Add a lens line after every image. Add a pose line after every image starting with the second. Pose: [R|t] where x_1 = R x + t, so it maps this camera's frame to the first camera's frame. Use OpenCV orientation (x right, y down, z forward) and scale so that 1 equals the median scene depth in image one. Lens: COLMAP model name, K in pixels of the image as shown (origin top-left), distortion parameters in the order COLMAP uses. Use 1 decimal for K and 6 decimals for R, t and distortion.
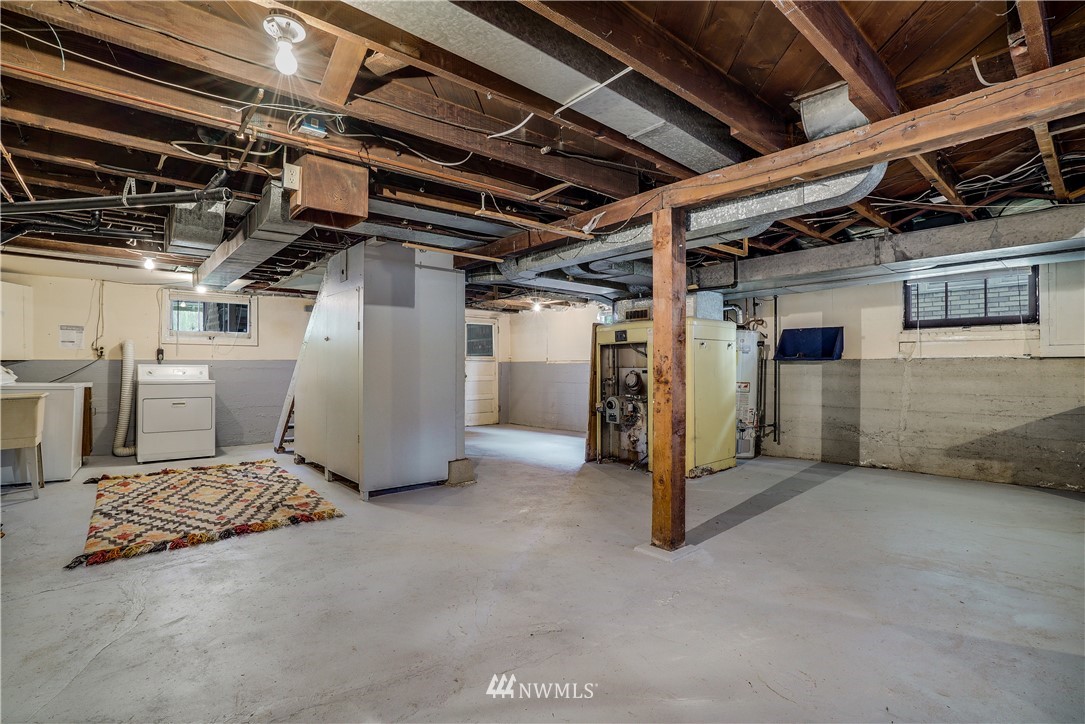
lens RADIAL K [[508.1, 0, 542.1], [0, 508.1, 360.9], [0, 0, 1]] dist [-0.033465, 0.002062]
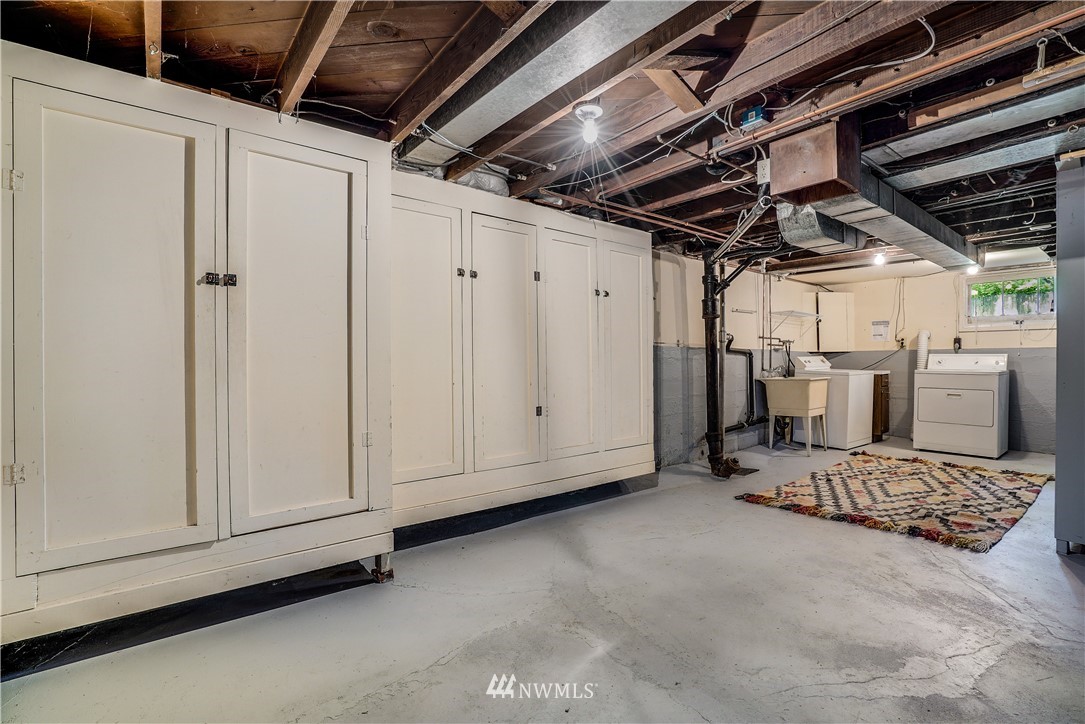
lens RADIAL K [[508.1, 0, 539.5], [0, 508.1, 363.9], [0, 0, 1]] dist [-0.033465, 0.002062]
pose [[-0.061983, 0.009598, -0.998031, 0.419241], [0.013955, 0.999864, 0.008749, 0.011881], [0.997980, -0.013385, -0.062109, 0.433382]]
